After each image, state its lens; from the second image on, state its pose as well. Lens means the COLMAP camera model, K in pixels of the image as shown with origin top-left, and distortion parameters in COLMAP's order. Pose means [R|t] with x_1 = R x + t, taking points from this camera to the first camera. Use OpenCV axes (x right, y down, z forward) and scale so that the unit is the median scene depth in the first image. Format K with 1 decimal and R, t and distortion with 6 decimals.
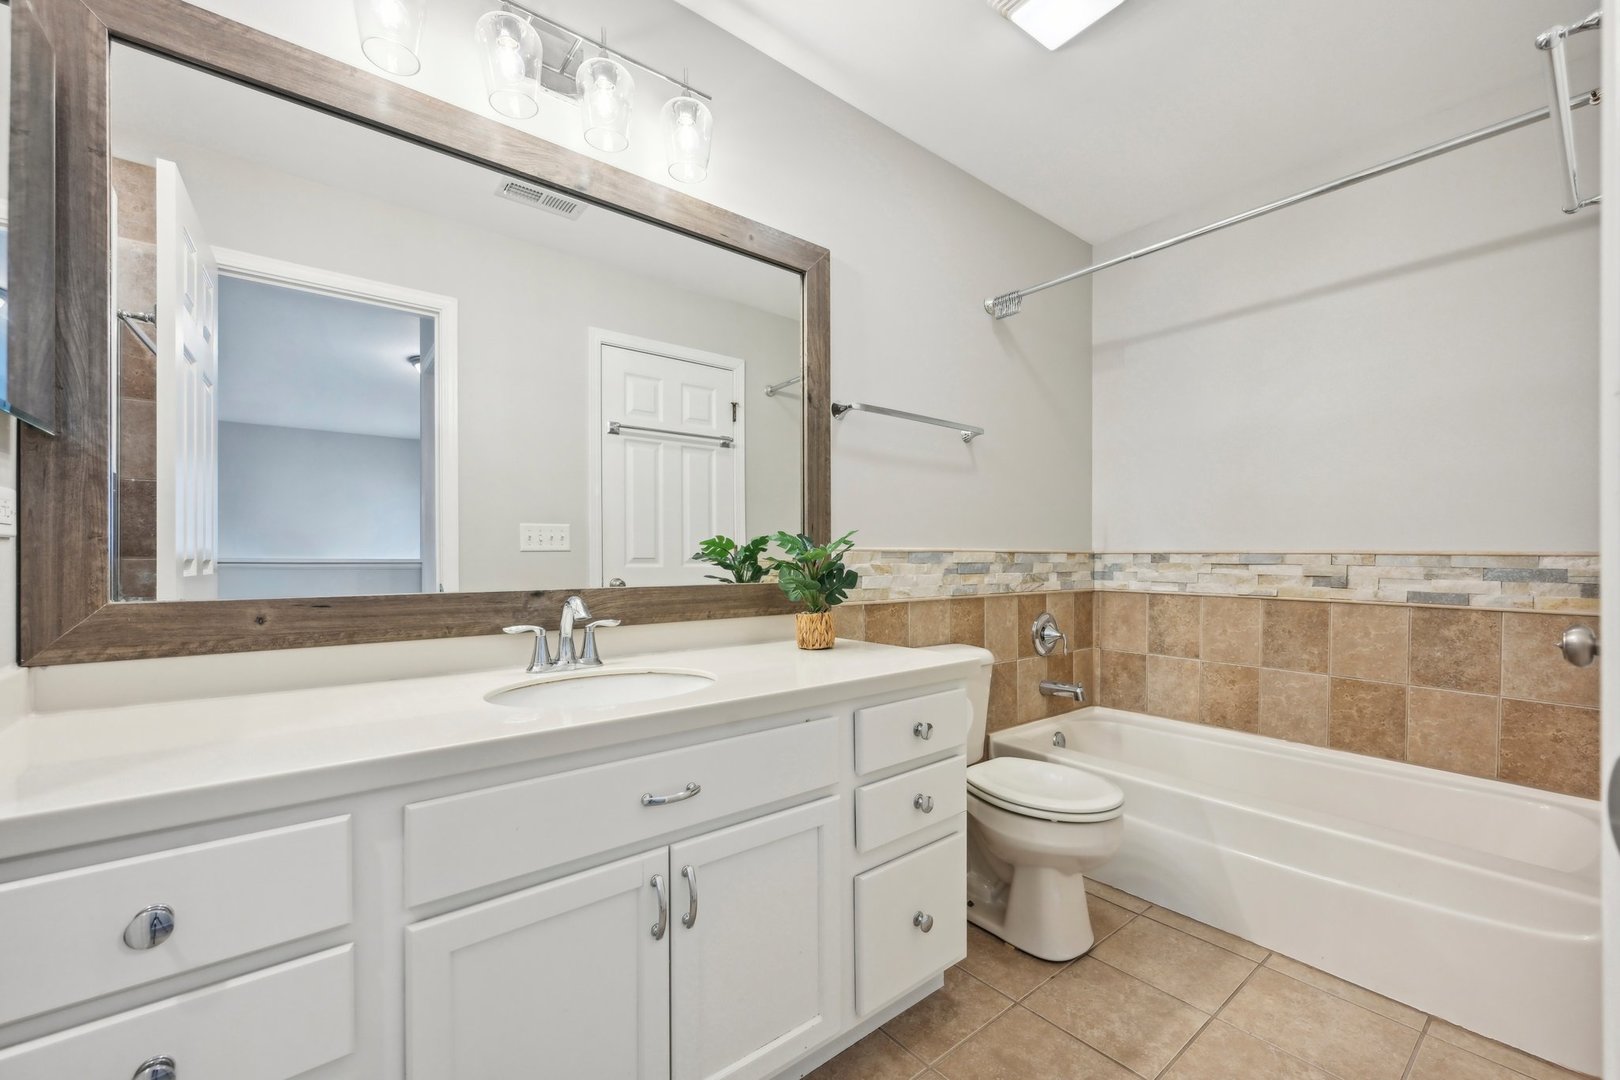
lens RADIAL K [[656.4, 0, 815.6], [0, 656.4, 554.7], [0, 0, 1]] dist [-0.000457, 0.000045]
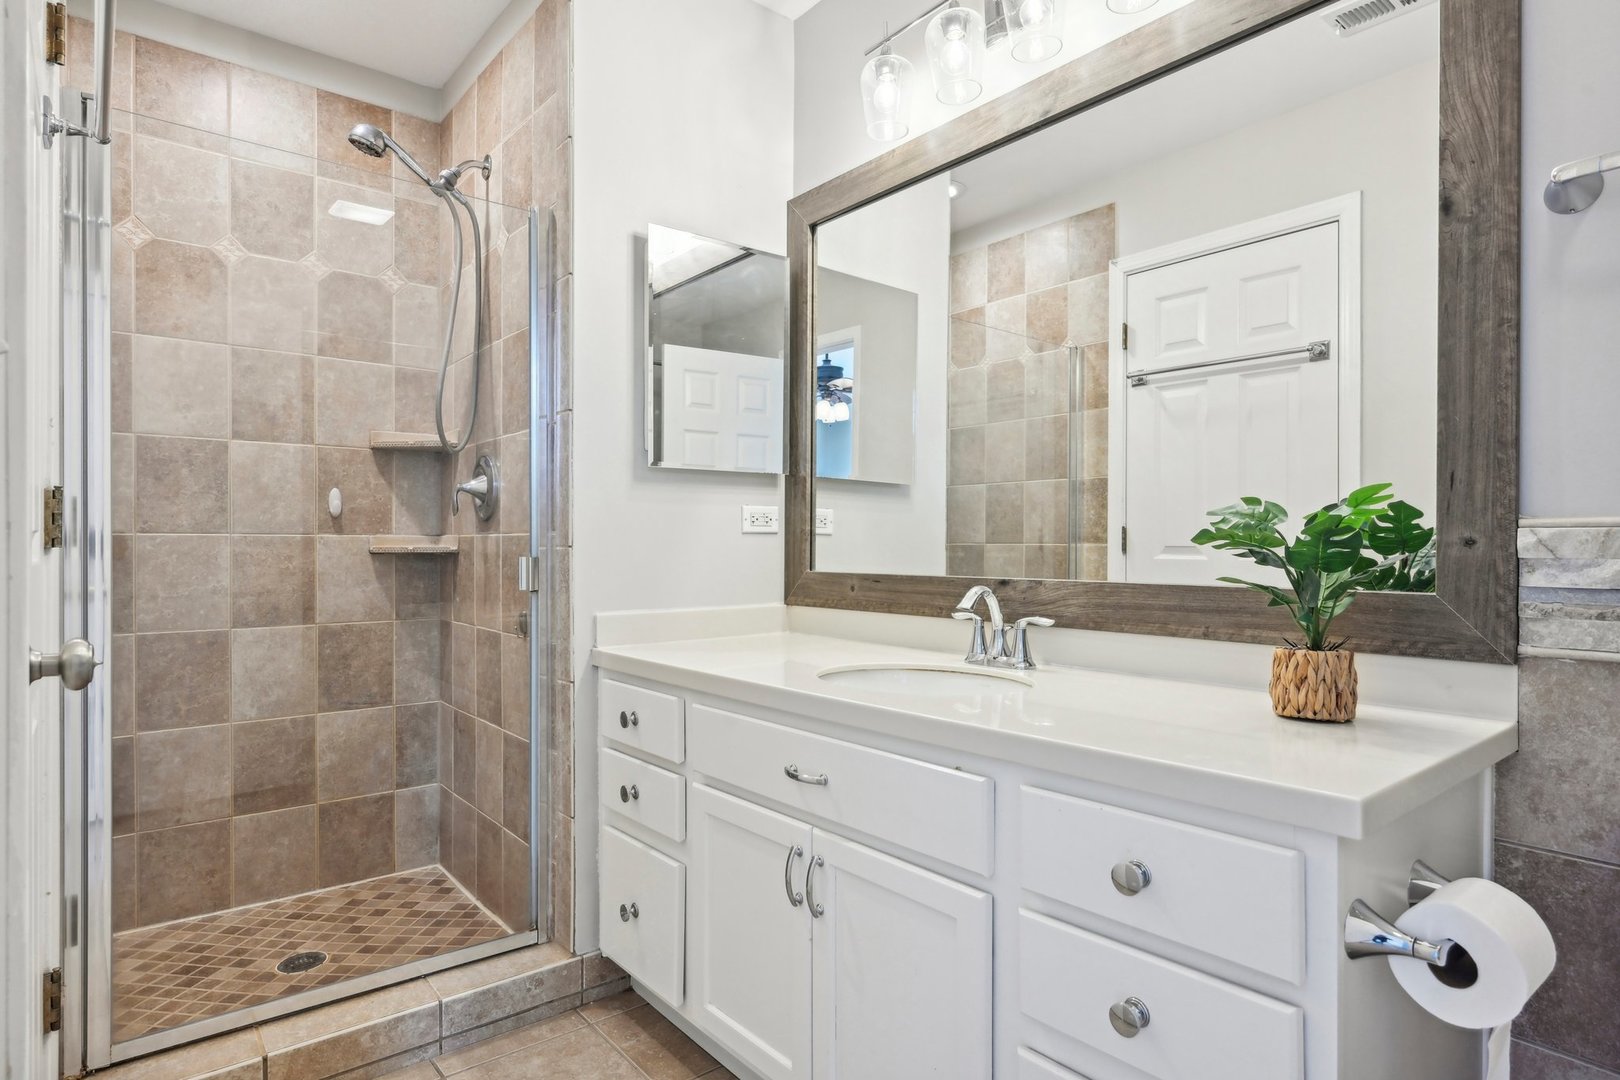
lens RADIAL K [[883.9, 0, 810.0], [0, 883.9, 540.0], [0, 0, 1]] dist [-0.000410, -0.000182]
pose [[0.008940, -0.005127, -0.999947, 0.721798], [0.003920, 0.999979, -0.005092, 0.004091], [0.999952, -0.003874, 0.008960, 0.620509]]
